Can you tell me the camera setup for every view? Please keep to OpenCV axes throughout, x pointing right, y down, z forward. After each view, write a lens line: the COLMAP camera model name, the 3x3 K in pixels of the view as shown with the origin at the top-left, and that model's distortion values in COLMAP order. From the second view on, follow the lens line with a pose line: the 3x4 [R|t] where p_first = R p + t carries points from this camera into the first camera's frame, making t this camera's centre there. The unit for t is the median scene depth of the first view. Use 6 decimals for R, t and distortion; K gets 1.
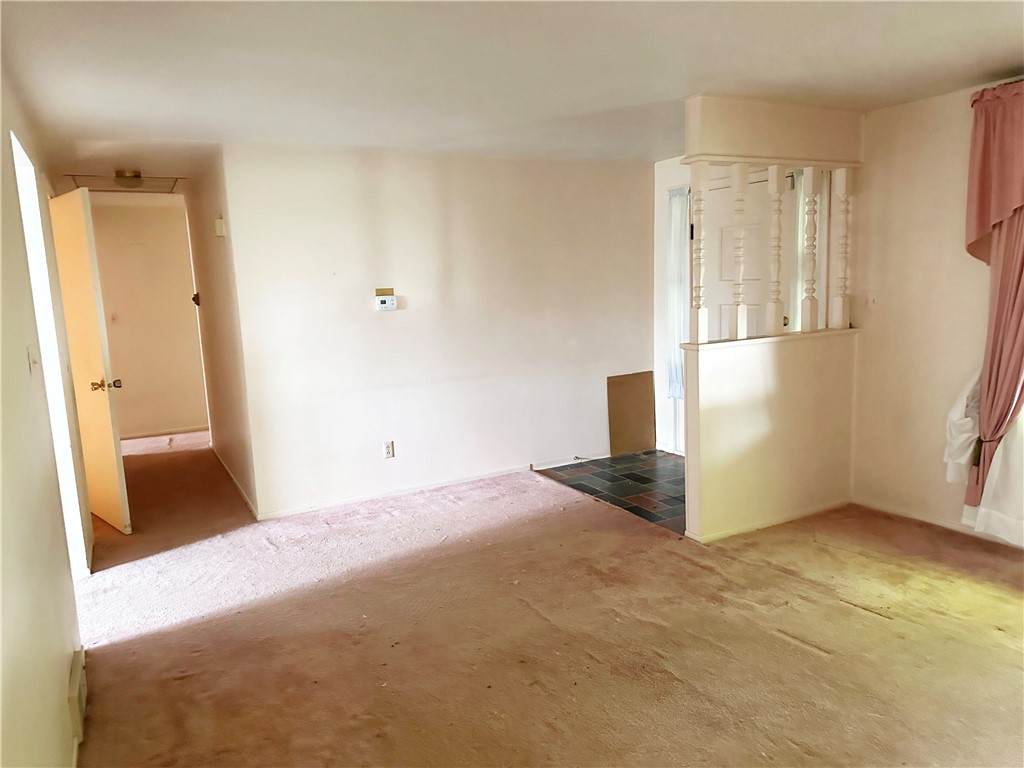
lens RADIAL K [[719.4, 0, 512.0], [0, 719.4, 384.0], [0, 0, 1]] dist [0.054840, -0.072365]
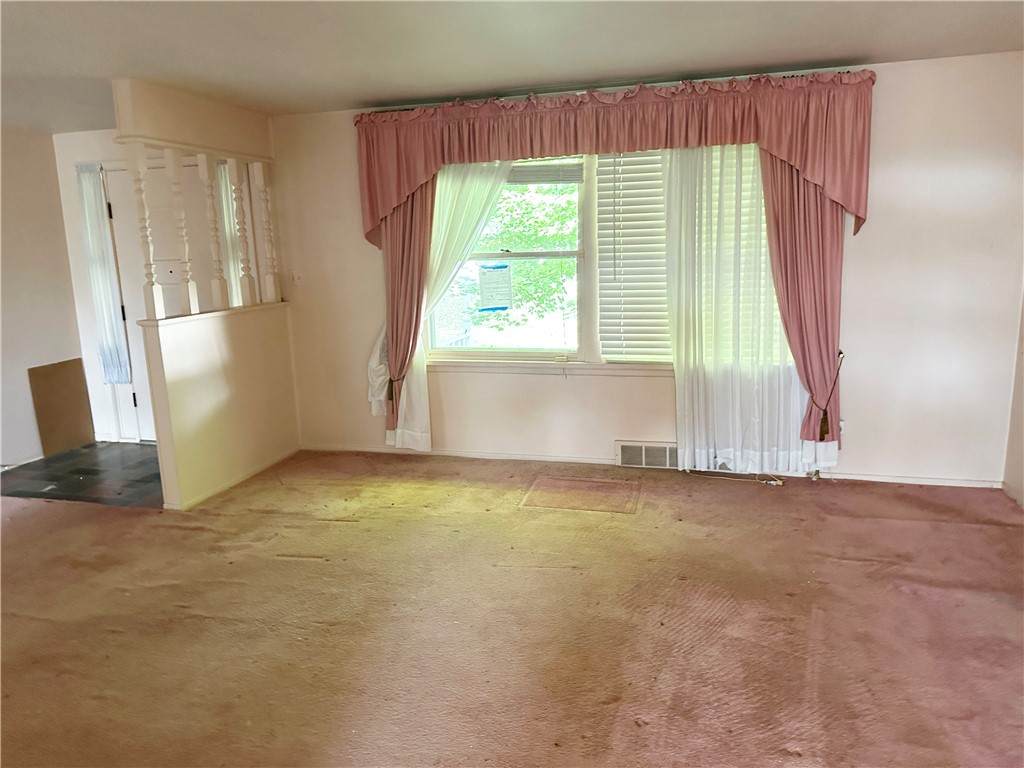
lens RADIAL K [[713.5, 0, 529.9], [0, 713.5, 379.0], [0, 0, 1]] dist [0.114740, -0.209534]
pose [[0.676259, -0.115518, 0.727550, -0.143432], [0.106514, 0.992583, 0.058594, 0.024136], [-0.728922, 0.037869, 0.683548, -0.090856]]
